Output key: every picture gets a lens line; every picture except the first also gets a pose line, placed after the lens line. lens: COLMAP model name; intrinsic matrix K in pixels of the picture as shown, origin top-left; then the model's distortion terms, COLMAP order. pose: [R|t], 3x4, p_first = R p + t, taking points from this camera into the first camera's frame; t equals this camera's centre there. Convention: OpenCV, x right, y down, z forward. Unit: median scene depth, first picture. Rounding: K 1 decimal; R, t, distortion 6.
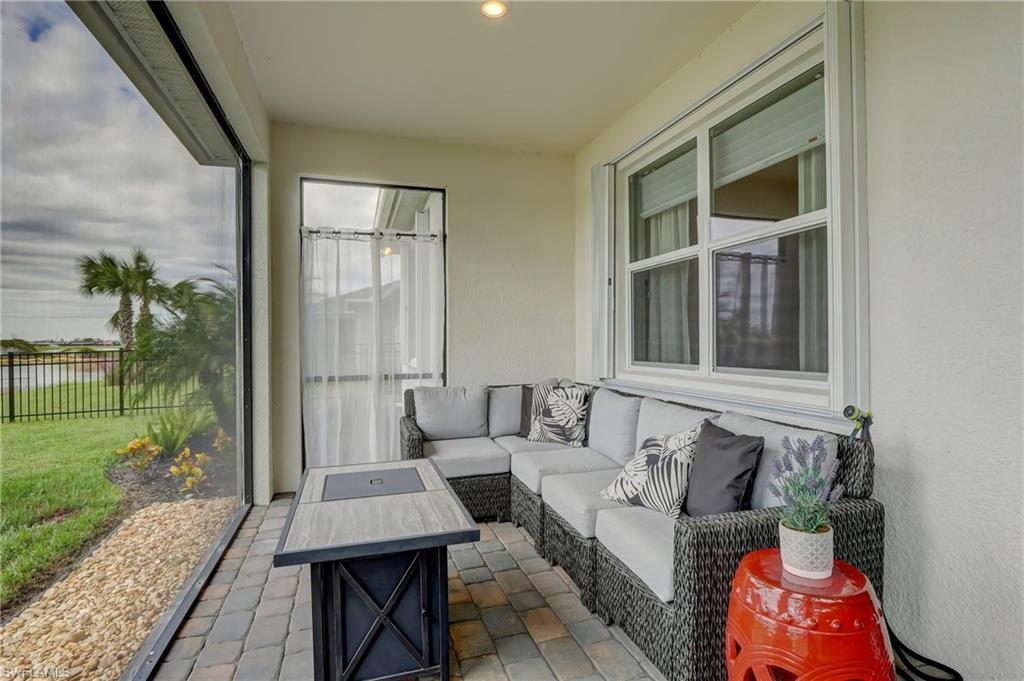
lens RADIAL K [[498.3, 0, 512.8], [0, 498.3, 341.9], [0, 0, 1]] dist [-0.012486, -0.001900]
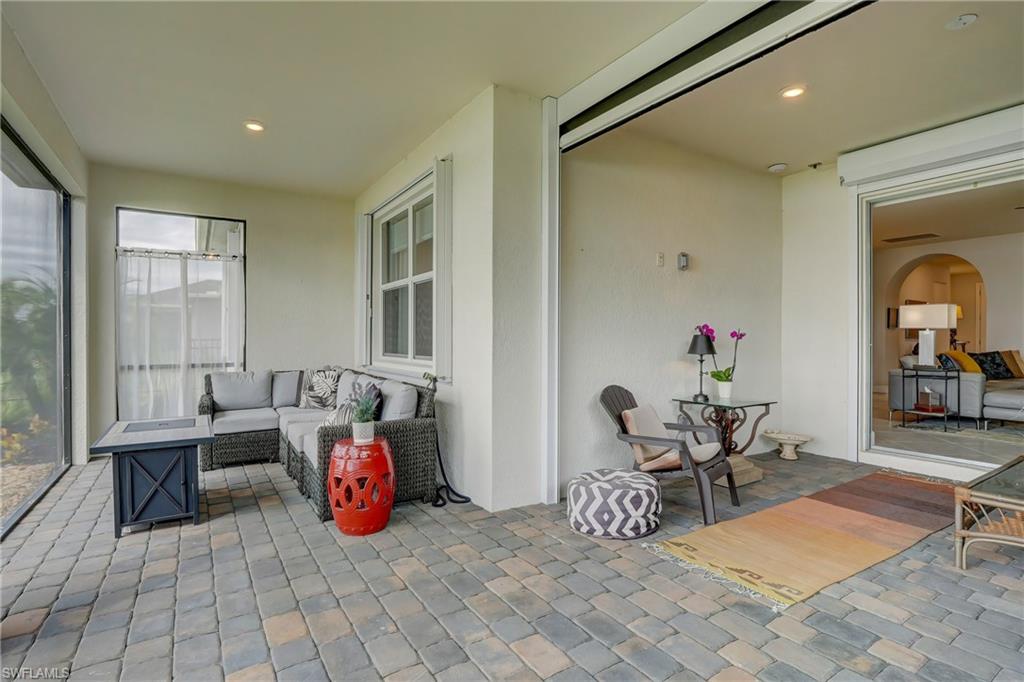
lens RADIAL K [[498.3, 0, 510.8], [0, 498.3, 339.5], [0, 0, 1]] dist [-0.012486, -0.001900]
pose [[0.967494, 0.005244, 0.252839, 0.244437], [-0.005594, 0.999984, 0.000665, -0.003267], [-0.252831, -0.002057, 0.967508, -0.502956]]
